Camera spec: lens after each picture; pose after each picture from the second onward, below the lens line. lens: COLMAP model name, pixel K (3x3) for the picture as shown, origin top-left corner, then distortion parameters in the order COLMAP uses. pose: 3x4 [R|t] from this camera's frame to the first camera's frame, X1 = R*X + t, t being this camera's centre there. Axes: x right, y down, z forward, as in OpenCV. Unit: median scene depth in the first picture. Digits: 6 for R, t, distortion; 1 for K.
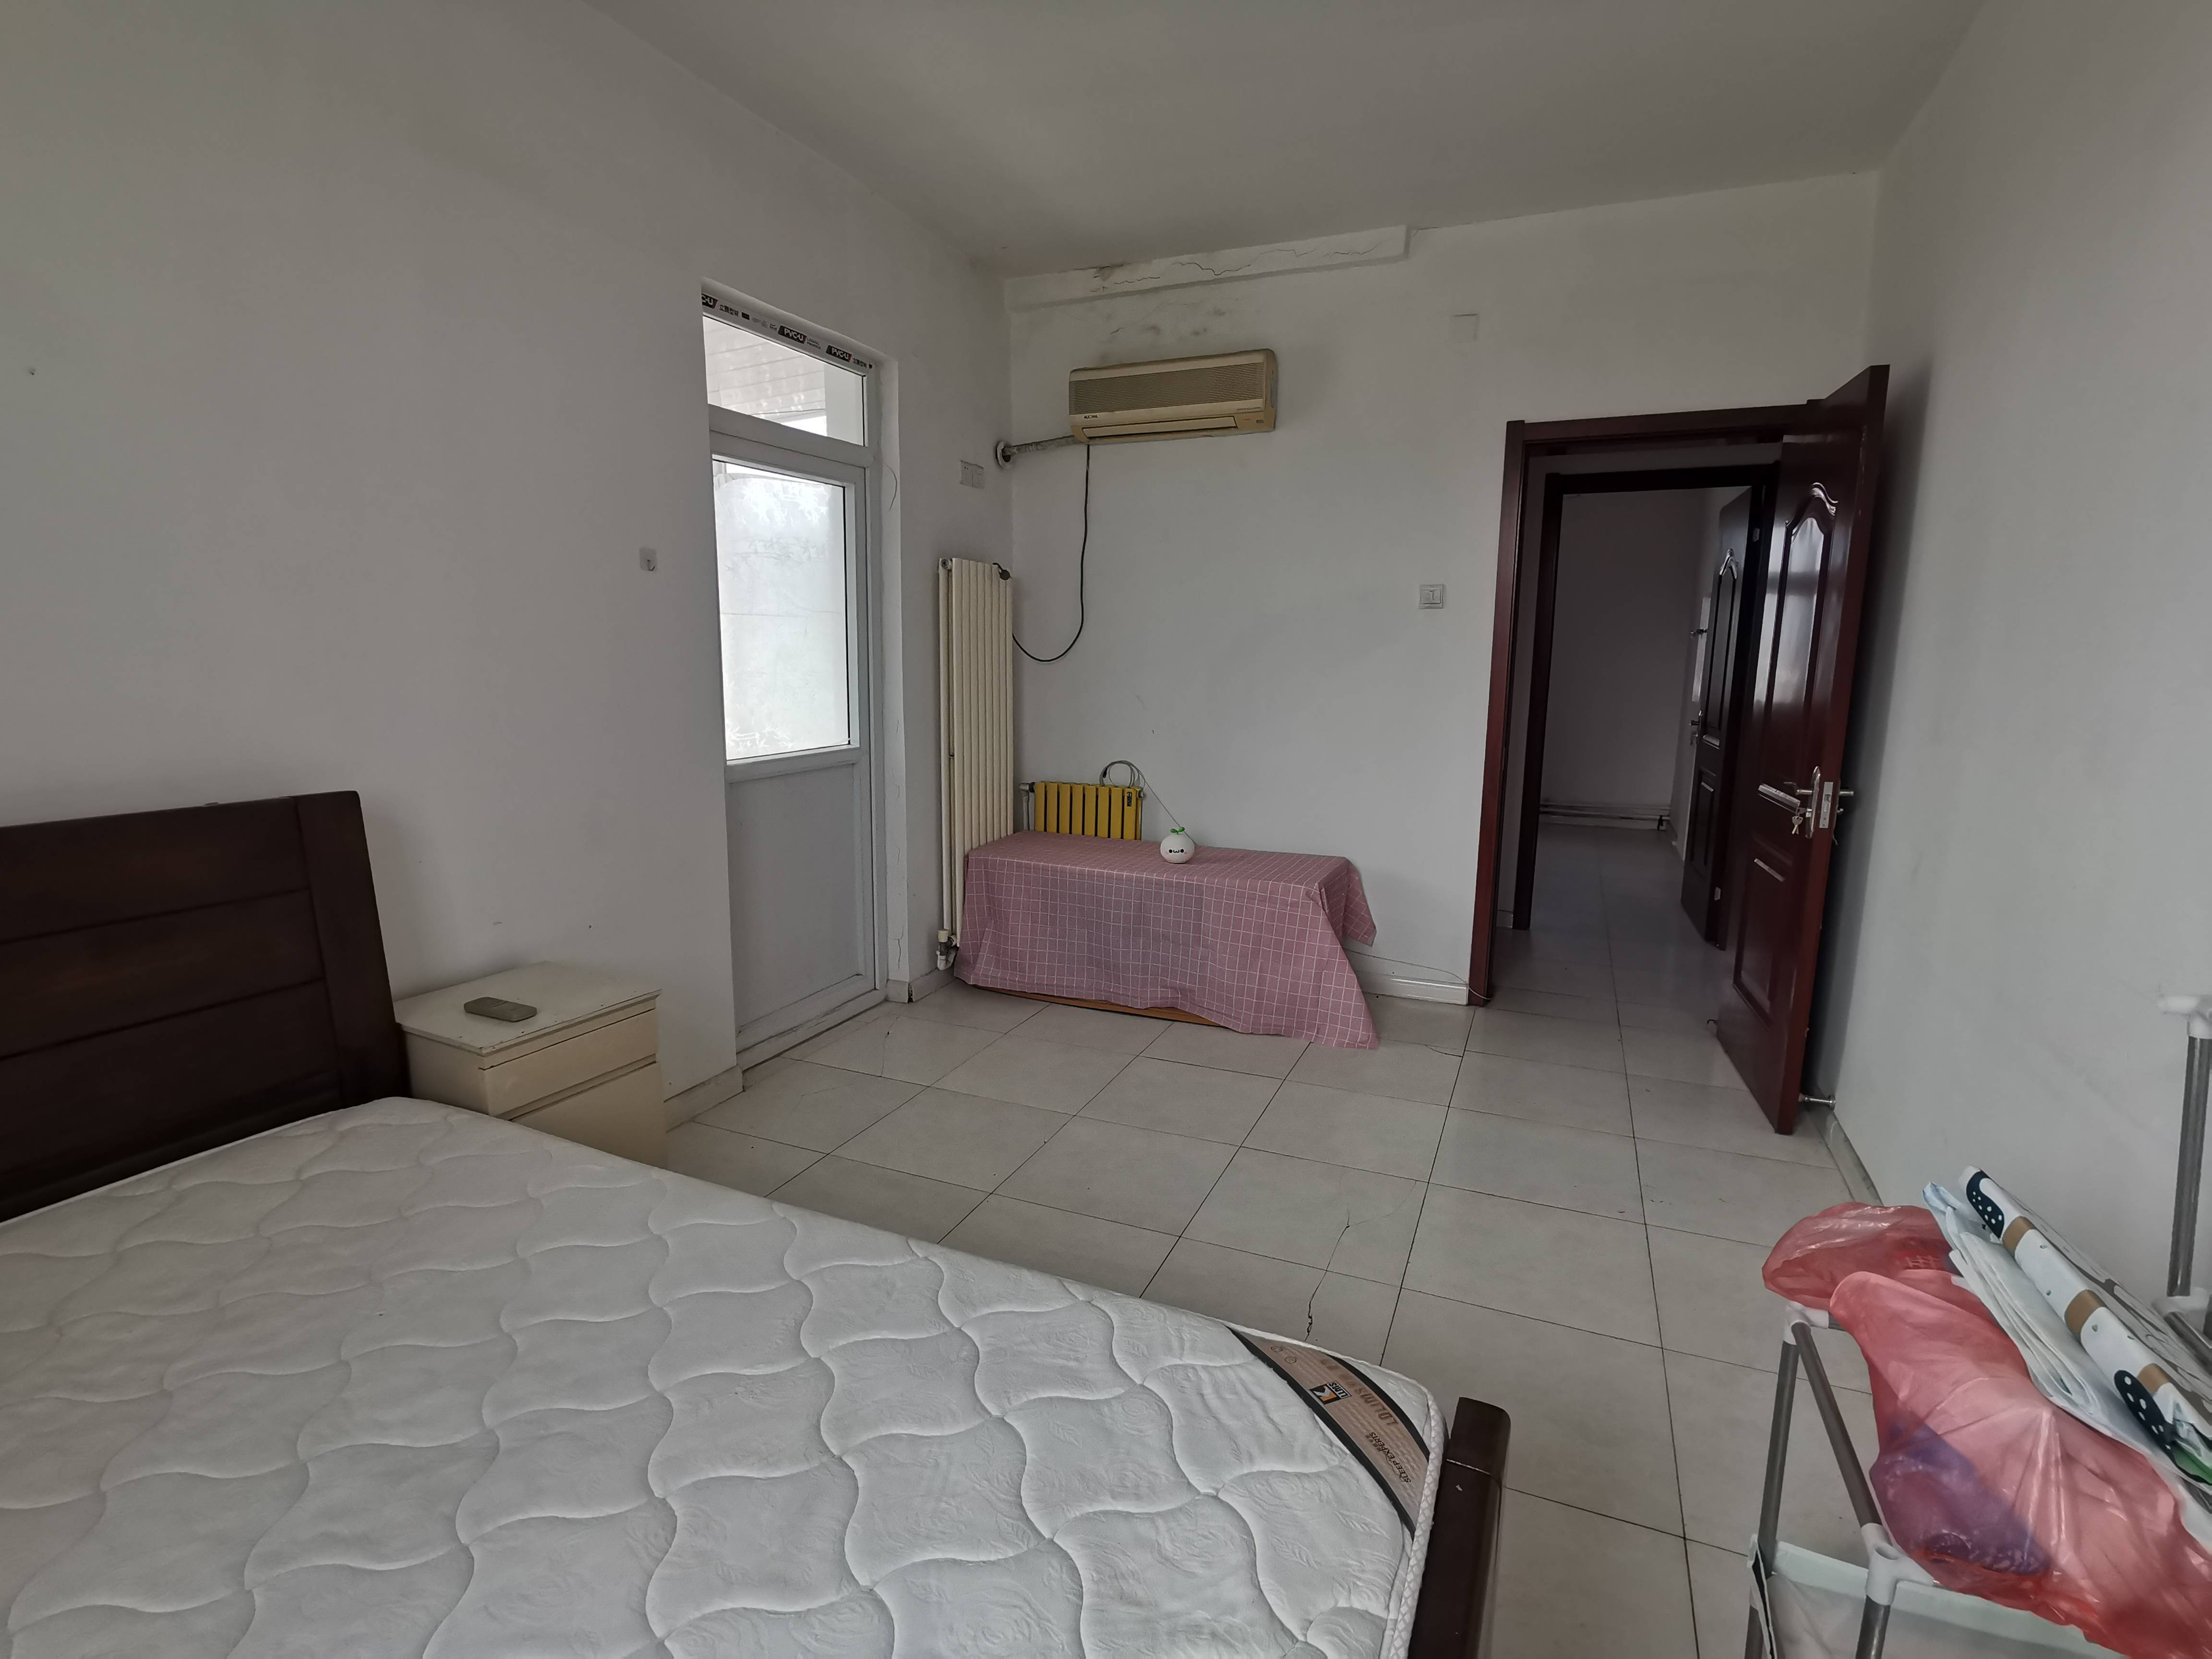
lens RADIAL K [[1059.0, 0, 1106.0], [0, 1059.0, 829.5], [0, 0, 1]] dist [-0.038045, -0.000090]
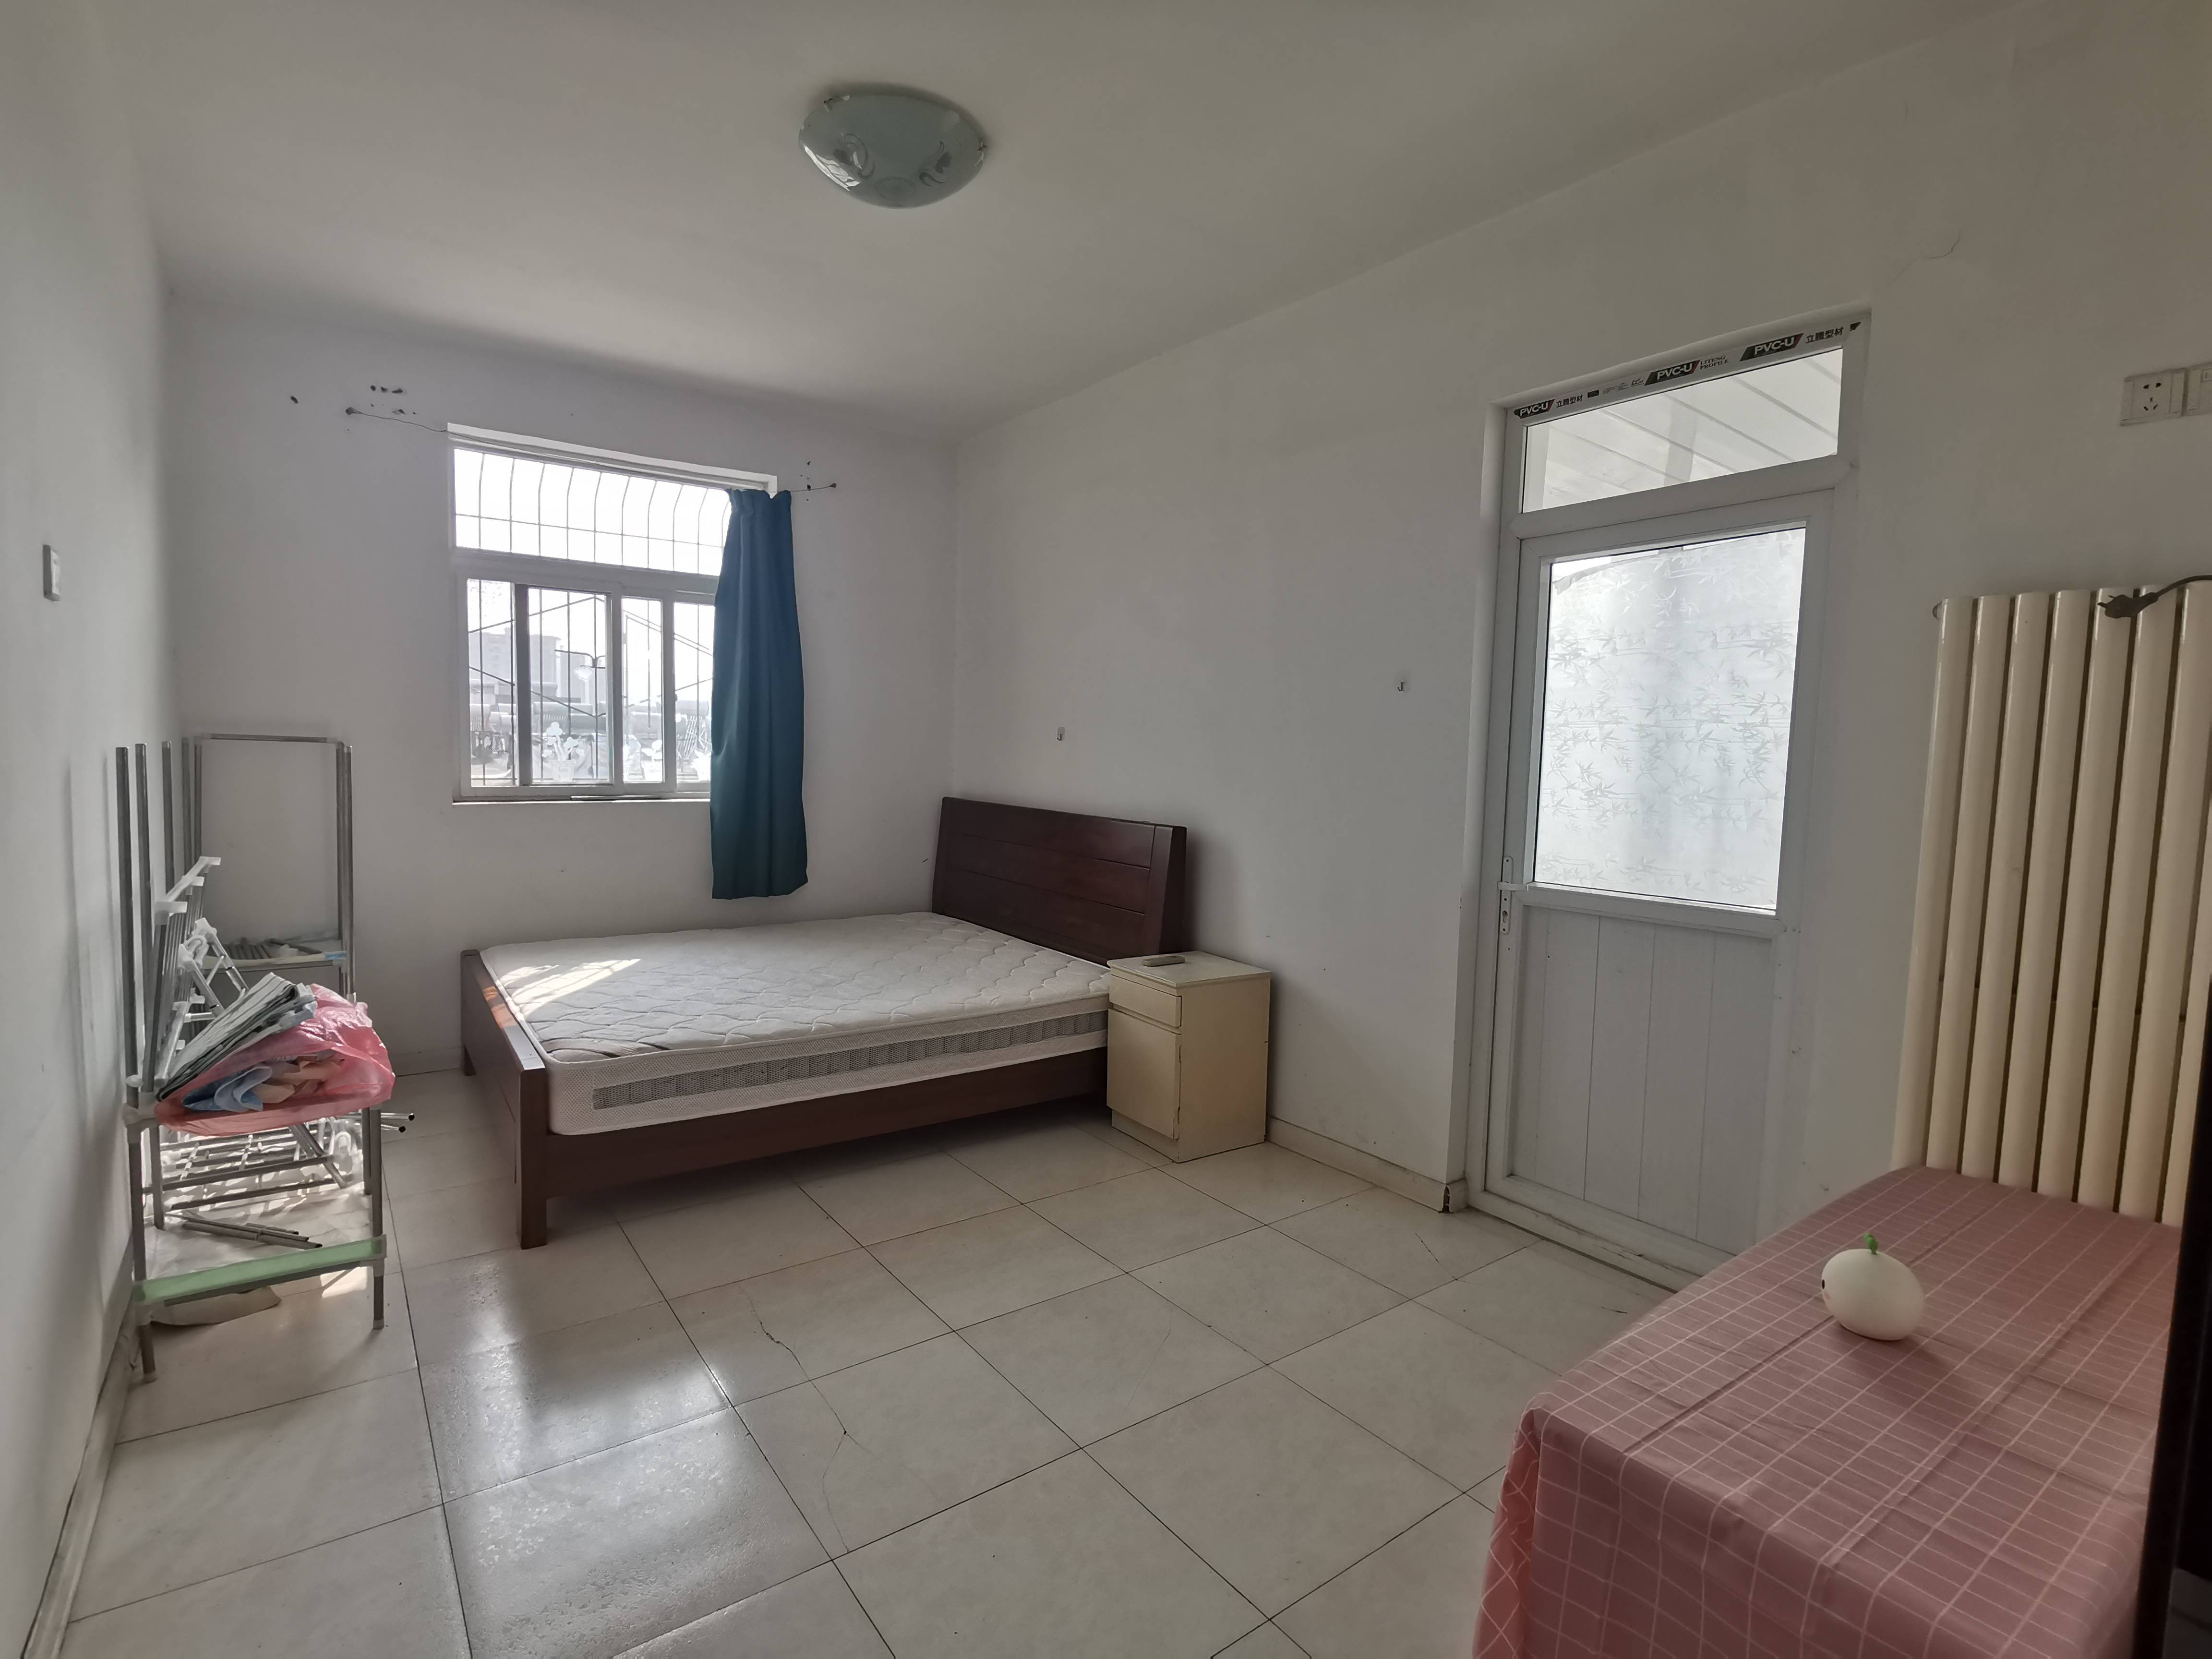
lens RADIAL K [[1059.0, 0, 1106.0], [0, 1059.0, 829.5], [0, 0, 1]] dist [-0.038045, -0.000090]
pose [[-0.506560, 0.032815, -0.861580, 0.587737], [-0.176520, 0.974162, 0.140886, -0.164174], [0.843942, 0.223453, -0.487679, 1.059836]]
